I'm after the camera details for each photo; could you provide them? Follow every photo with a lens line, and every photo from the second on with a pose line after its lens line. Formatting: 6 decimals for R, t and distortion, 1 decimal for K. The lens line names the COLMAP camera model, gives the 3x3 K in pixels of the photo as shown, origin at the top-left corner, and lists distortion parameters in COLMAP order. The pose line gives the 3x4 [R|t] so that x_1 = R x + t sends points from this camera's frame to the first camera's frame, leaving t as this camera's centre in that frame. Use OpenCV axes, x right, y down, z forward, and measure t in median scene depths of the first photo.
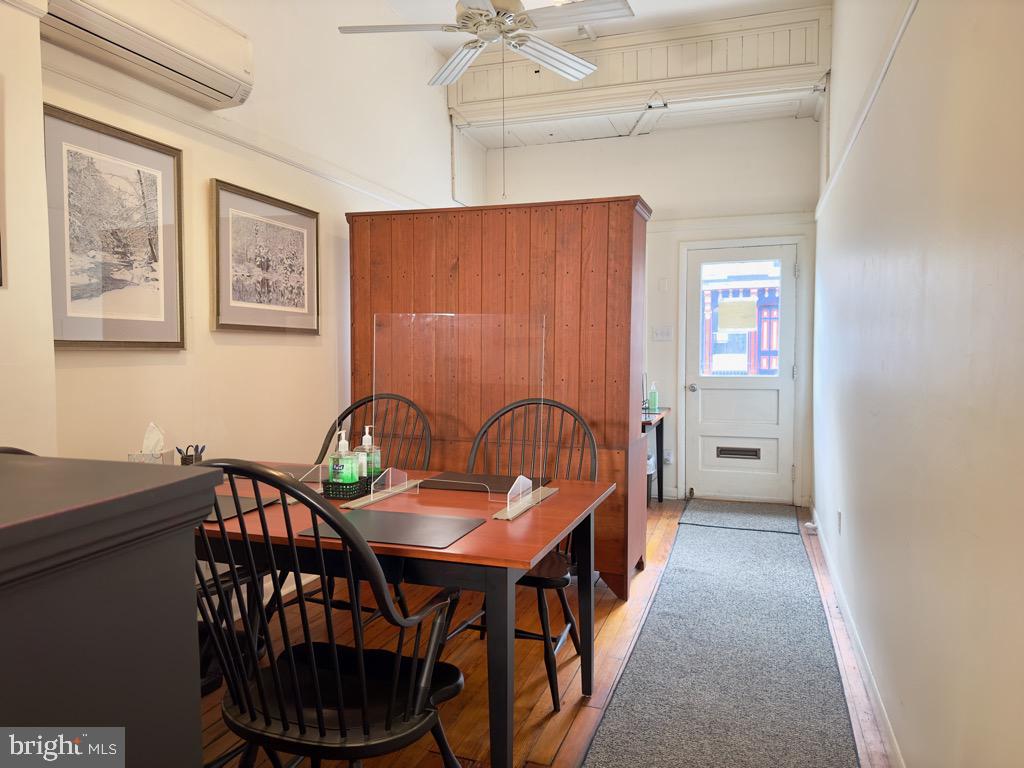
lens RADIAL K [[717.2, 0, 505.6], [0, 717.2, 382.6], [0, 0, 1]] dist [0.058692, -0.080761]
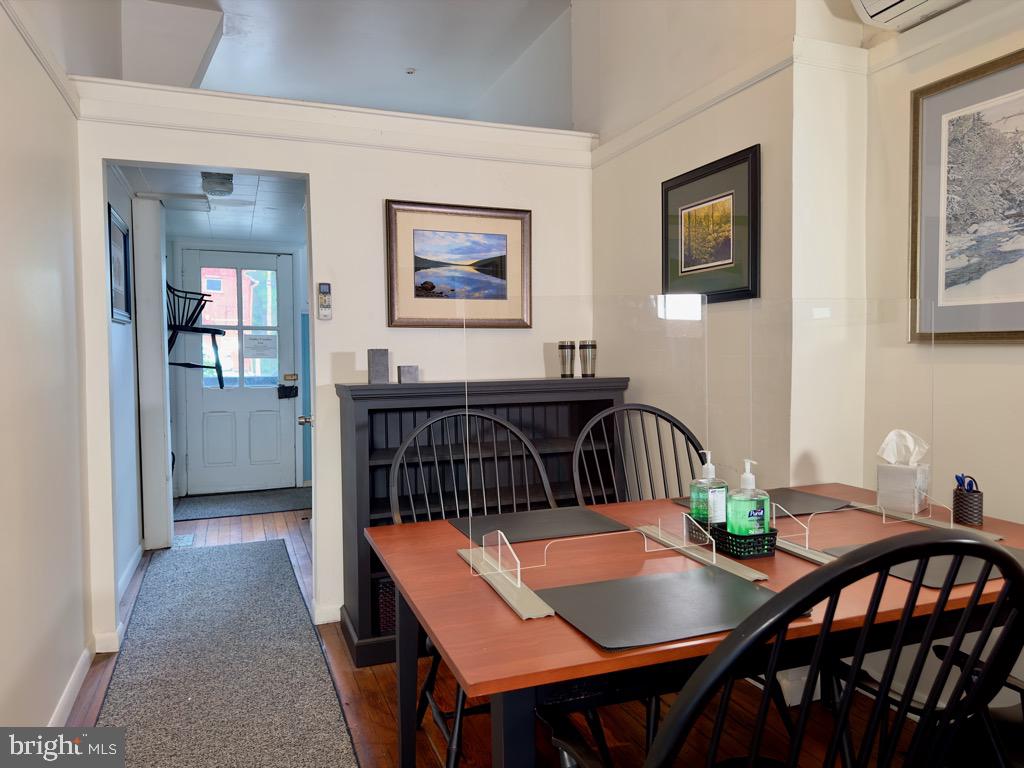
lens RADIAL K [[717.2, 0, 514.5], [0, 717.2, 379.4], [0, 0, 1]] dist [0.058692, -0.080761]
pose [[-0.763032, 0.038559, -0.645209, 0.397599], [-0.017928, 0.996572, 0.080759, -0.063494], [0.646112, 0.073189, -0.759726, 1.348267]]
